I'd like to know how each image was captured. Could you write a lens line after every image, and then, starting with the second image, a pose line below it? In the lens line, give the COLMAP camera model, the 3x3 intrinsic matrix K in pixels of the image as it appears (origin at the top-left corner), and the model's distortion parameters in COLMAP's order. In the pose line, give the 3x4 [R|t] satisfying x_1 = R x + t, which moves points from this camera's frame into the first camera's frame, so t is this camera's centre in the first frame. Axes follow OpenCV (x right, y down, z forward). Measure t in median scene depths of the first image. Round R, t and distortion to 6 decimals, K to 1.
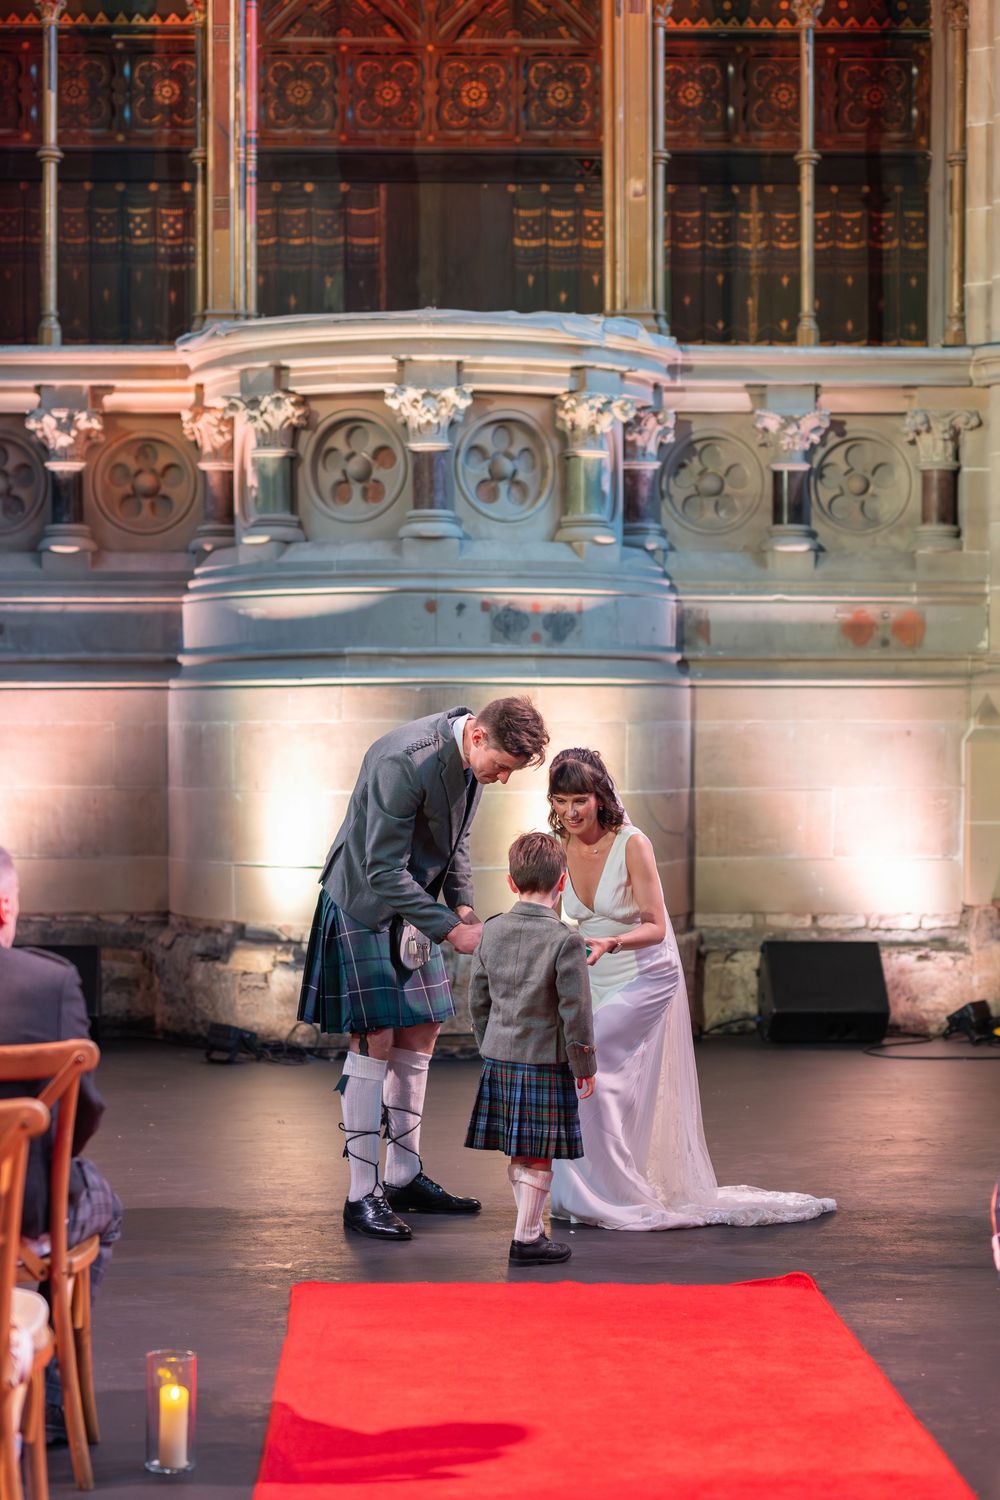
lens RADIAL K [[3018.8, 0, 495.0], [0, 3018.8, 815.8], [0, 0, 1]] dist [0.021115, -0.054692]
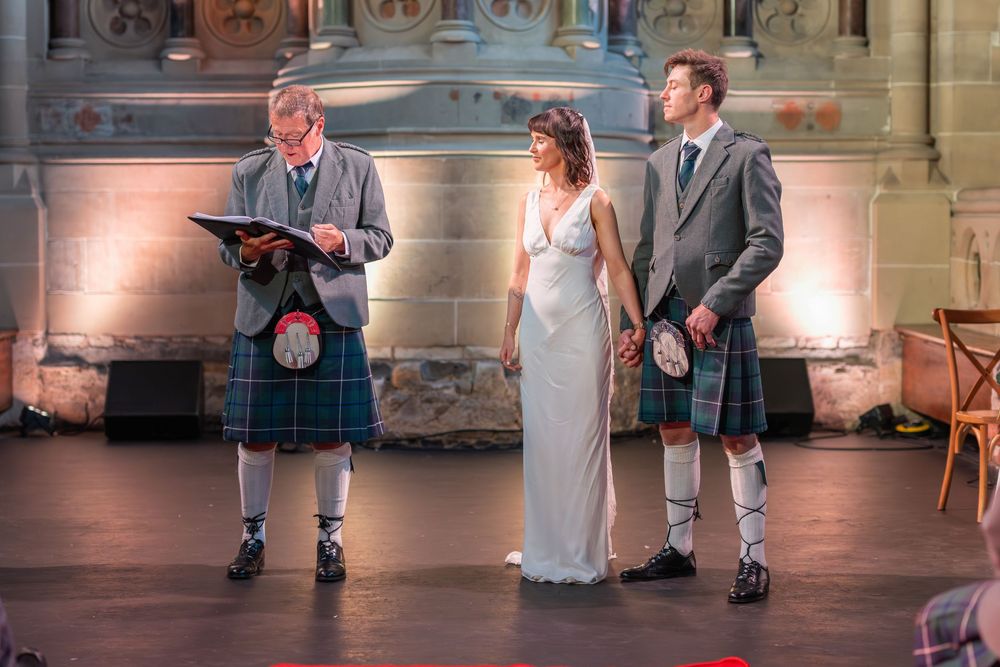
lens RADIAL K [[1933.3, 0, 501.1], [0, 1933.3, 267.4], [0, 0, 1]] dist [0.008521, 0.001485]
pose [[0.999590, -0.000685, -0.028638, 0.020446], [0.000458, 0.999969, -0.007904, 0.009358], [0.028642, 0.007887, 0.999559, 0.168461]]
